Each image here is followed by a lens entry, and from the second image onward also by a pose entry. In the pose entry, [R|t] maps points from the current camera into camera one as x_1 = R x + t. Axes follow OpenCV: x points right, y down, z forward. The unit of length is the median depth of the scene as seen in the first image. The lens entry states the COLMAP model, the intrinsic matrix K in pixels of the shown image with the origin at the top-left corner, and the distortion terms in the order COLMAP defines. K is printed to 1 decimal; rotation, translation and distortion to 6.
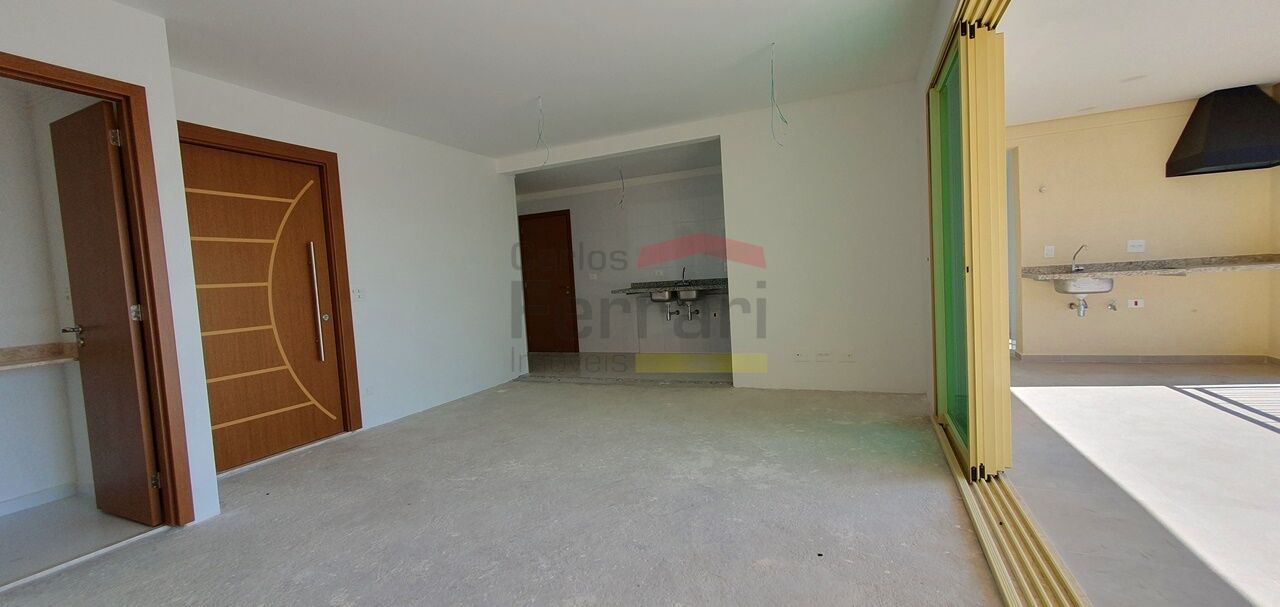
lens RADIAL K [[520.0, 0, 640.0], [0, 520.0, 303.5], [0, 0, 1]] dist [0.000523, 0.000018]
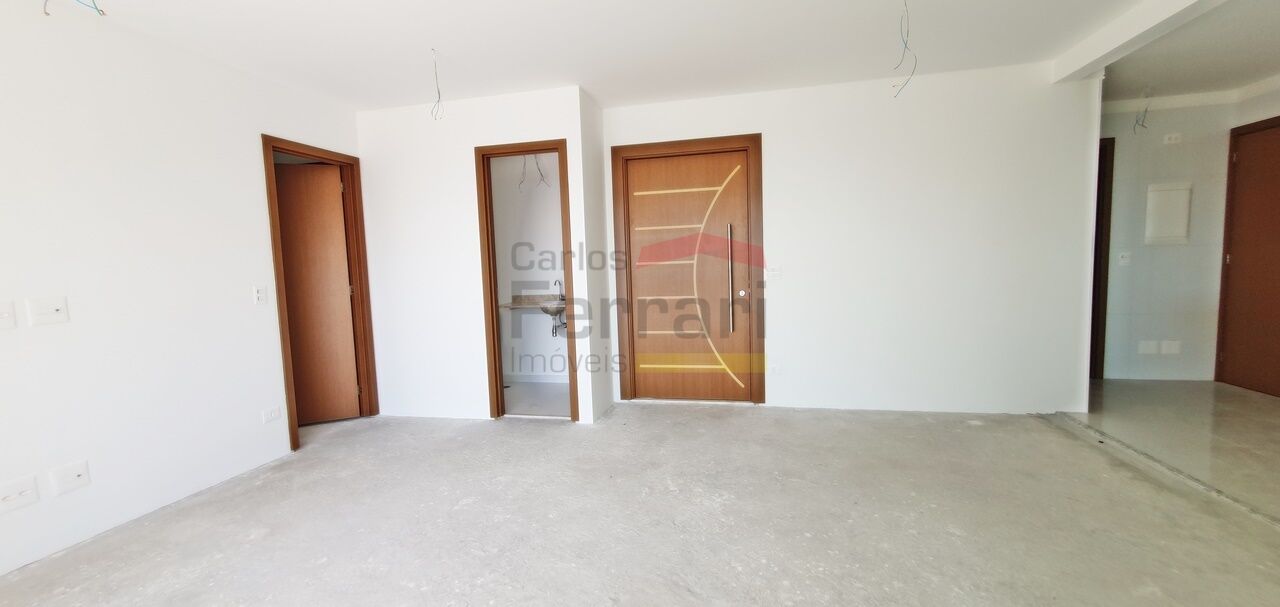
lens RADIAL K [[520.0, 0, 640.0], [0, 520.0, 303.5], [0, 0, 1]] dist [0.000523, 0.000018]
pose [[0.168641, 0.132733, -0.976700, 0.454819], [-0.024631, 0.991150, 0.130444, -0.095617], [0.985370, 0.002059, 0.170418, 0.663918]]
